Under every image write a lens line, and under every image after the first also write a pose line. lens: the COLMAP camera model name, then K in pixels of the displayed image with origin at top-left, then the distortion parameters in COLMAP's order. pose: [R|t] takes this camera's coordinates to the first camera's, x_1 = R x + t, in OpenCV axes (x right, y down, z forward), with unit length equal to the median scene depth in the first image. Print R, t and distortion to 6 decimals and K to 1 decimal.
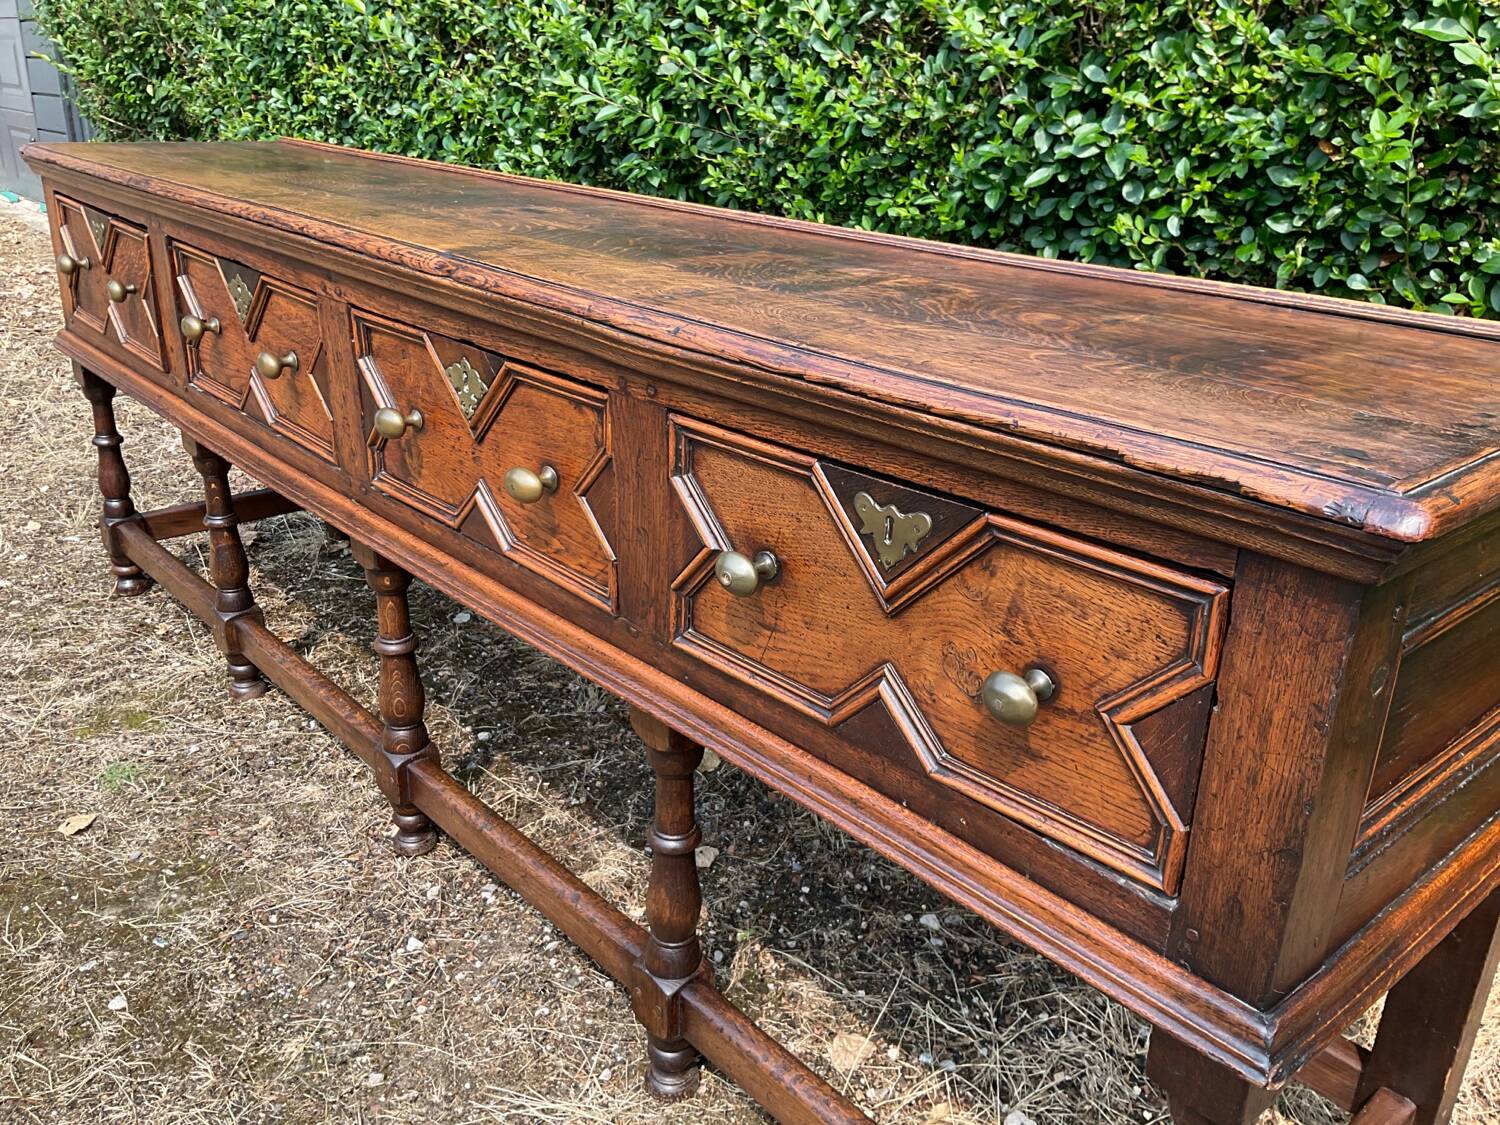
lens RADIAL K [[1249.7, 0, 742.4], [0, 1249.7, 556.9], [0, 0, 1]] dist [0.064589, -0.142227]
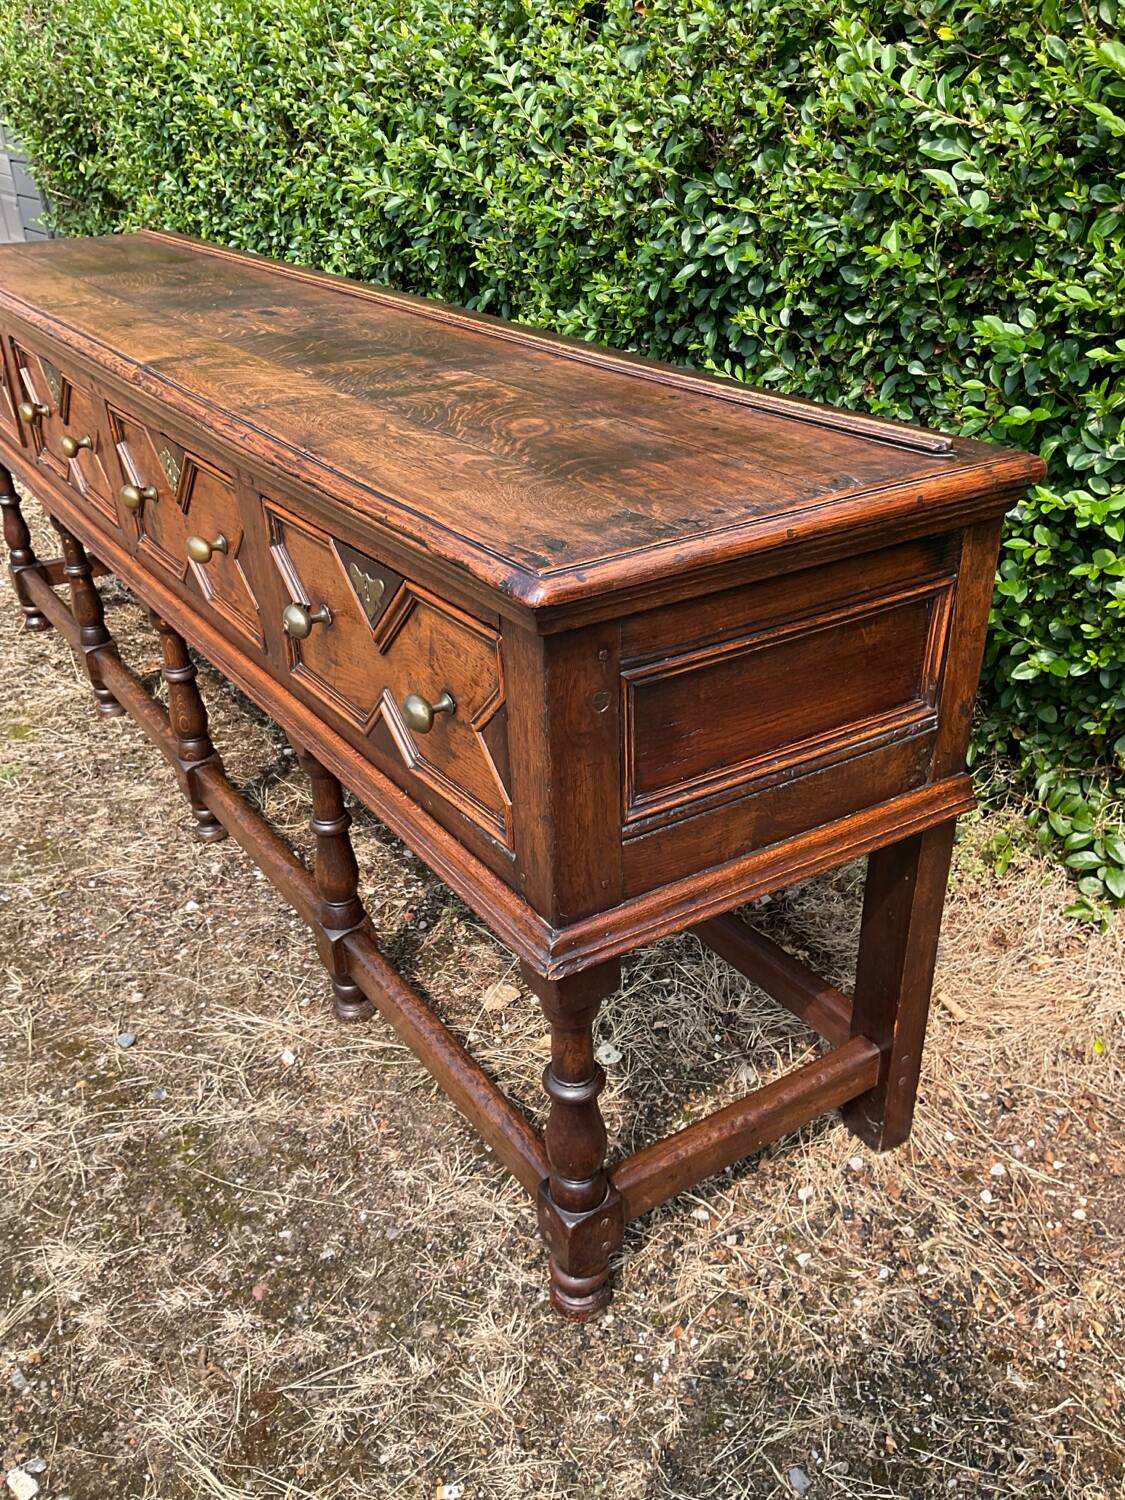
lens RADIAL K [[1249.7, 0, 567.8], [0, 1249.7, 736.2], [0, 0, 1]] dist [0.064589, -0.142227]
pose [[0.989584, 0.021029, -0.142412, 0.305096], [-0.005047, 0.993733, 0.111663, -0.009796], [0.143868, -0.109781, 0.983489, -0.190607]]
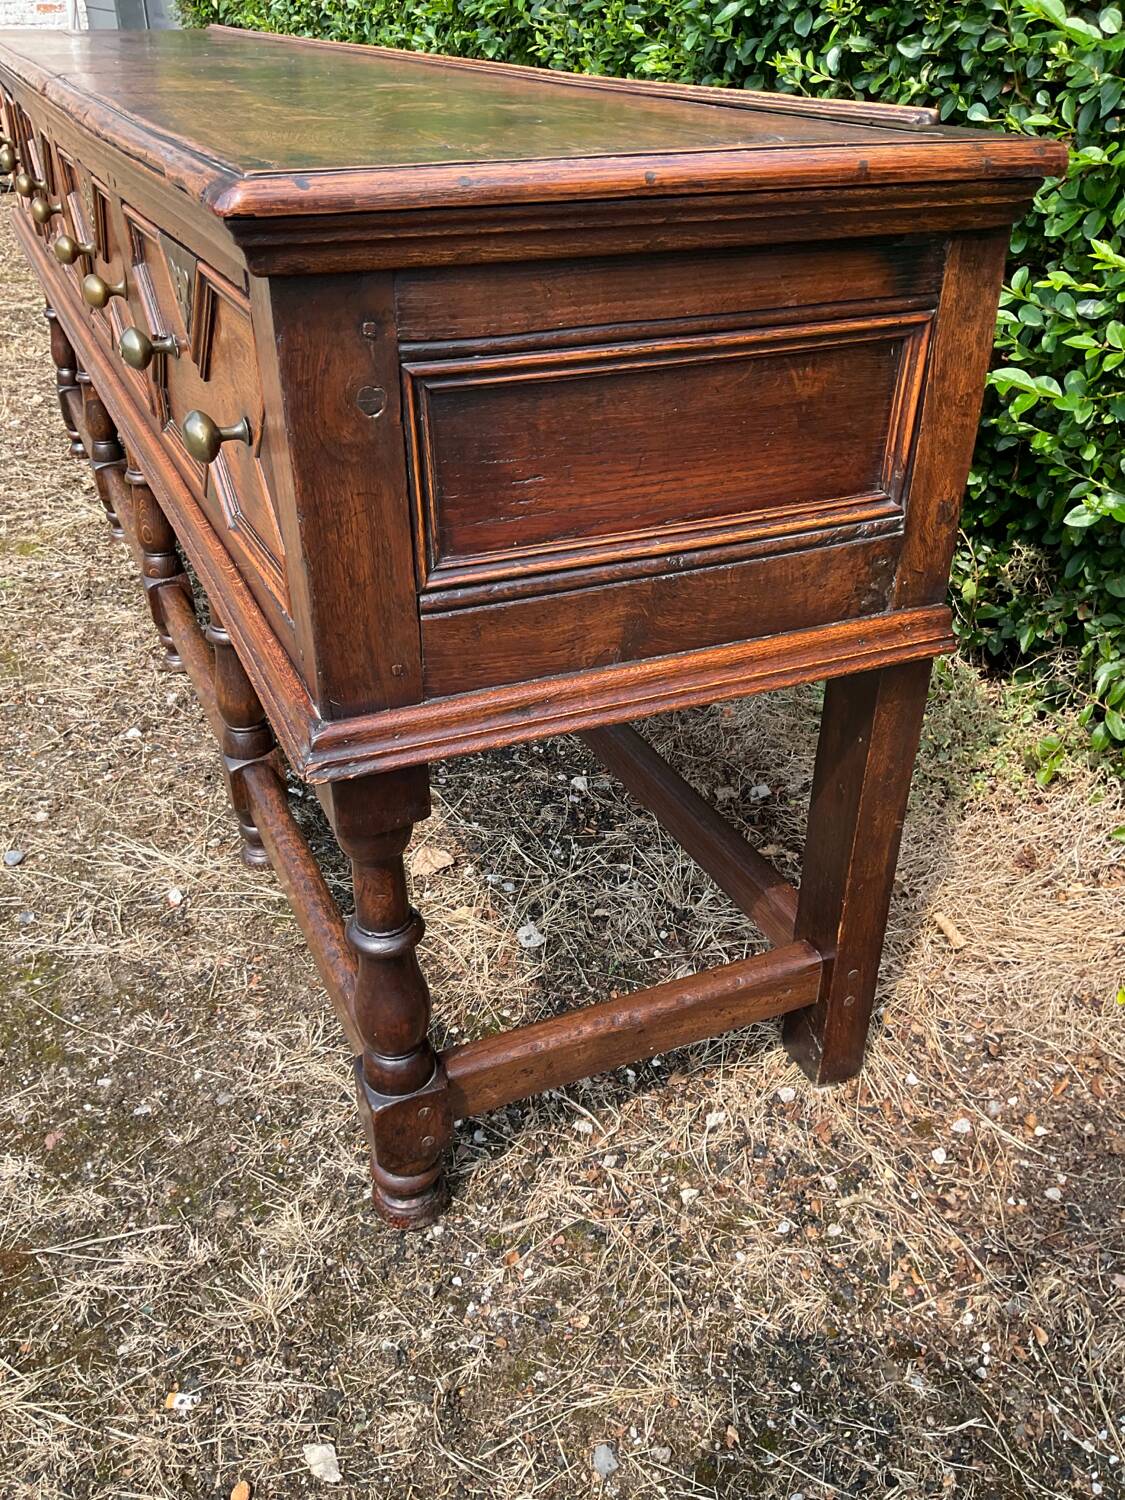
lens RADIAL K [[1249.7, 0, 573.2], [0, 1249.7, 740.2], [0, 0, 1]] dist [0.064589, -0.142227]
pose [[0.957210, 0.128263, -0.259419, 0.444314], [-0.085923, 0.981956, 0.168463, 0.084506], [0.276345, -0.138964, 0.950959, 0.001687]]
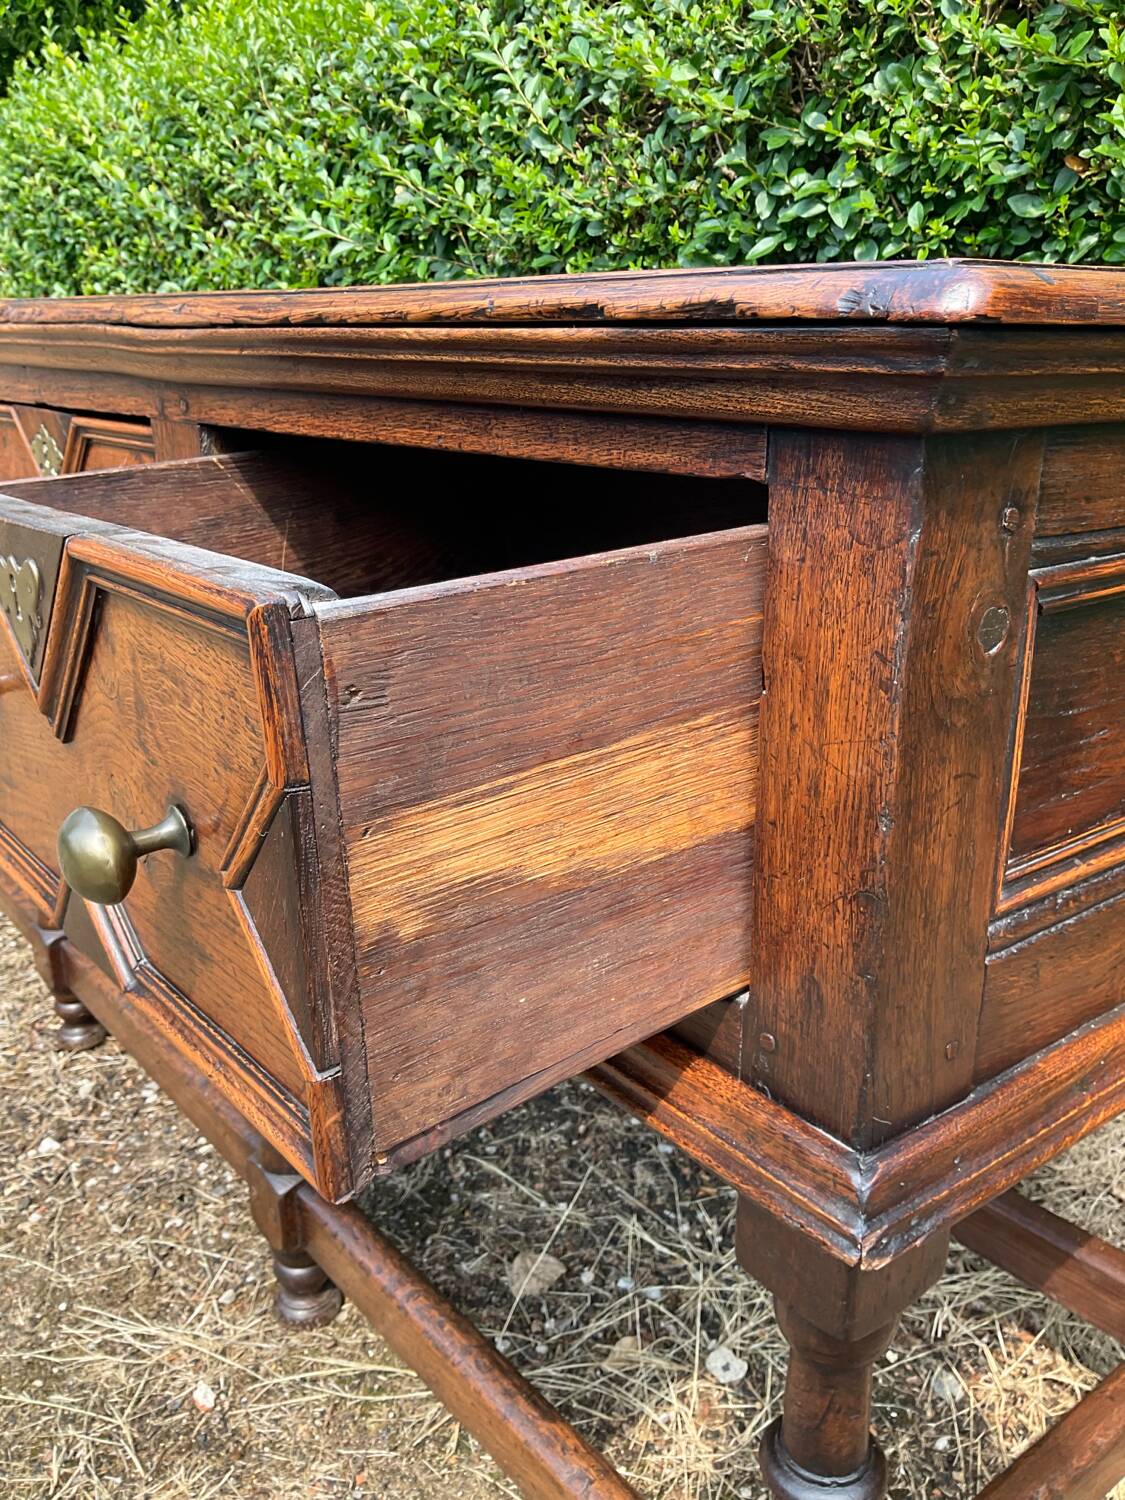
lens RADIAL K [[1249.7, 0, 564.8], [0, 1249.7, 735.6], [0, 0, 1]] dist [0.064589, -0.142227]
pose [[0.998513, -0.012991, -0.052947, 0.142972], [0.009689, 0.998019, -0.062159, 0.087465], [0.053650, 0.061554, 0.996661, 0.150497]]
